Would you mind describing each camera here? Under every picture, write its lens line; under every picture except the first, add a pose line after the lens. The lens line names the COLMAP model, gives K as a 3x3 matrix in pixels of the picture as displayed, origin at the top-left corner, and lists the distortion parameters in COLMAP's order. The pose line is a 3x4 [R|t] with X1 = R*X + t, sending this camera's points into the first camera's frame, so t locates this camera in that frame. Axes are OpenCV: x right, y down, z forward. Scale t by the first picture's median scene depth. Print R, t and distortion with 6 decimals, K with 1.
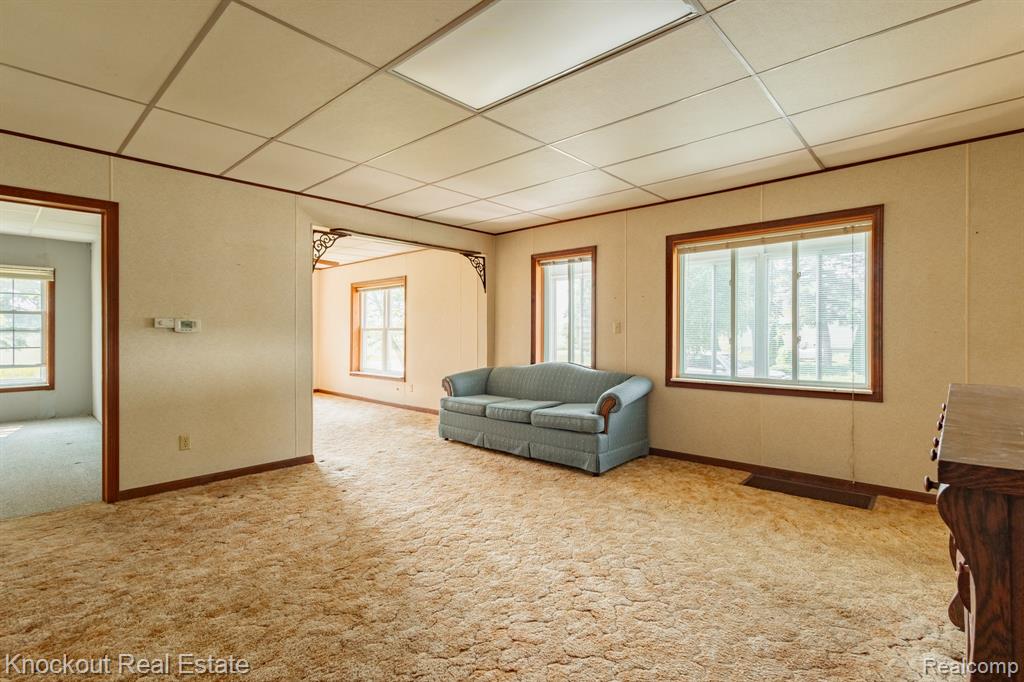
lens RADIAL K [[473.1, 0, 510.7], [0, 473.1, 340.4], [0, 0, 1]] dist [0.007503, -0.002915]
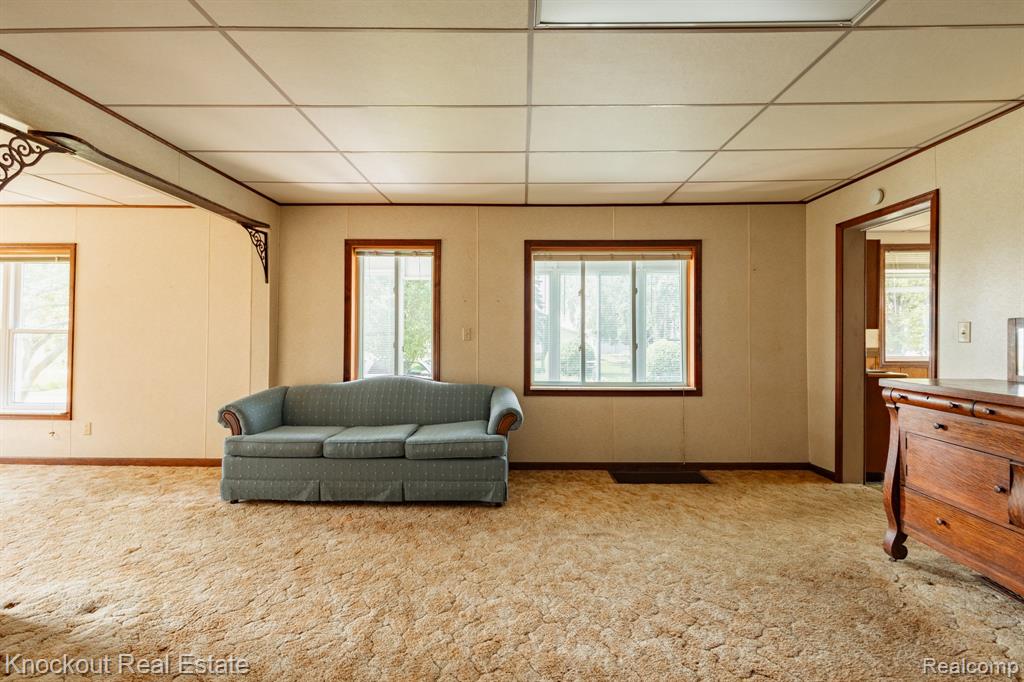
lens RADIAL K [[473.1, 0, 516.1], [0, 473.1, 338.3], [0, 0, 1]] dist [0.007503, -0.002915]
pose [[0.751874, 0.006192, 0.659278, -0.327952], [0.005751, 0.999856, -0.015950, -0.004772], [-0.659282, 0.015784, 0.751731, 0.293111]]
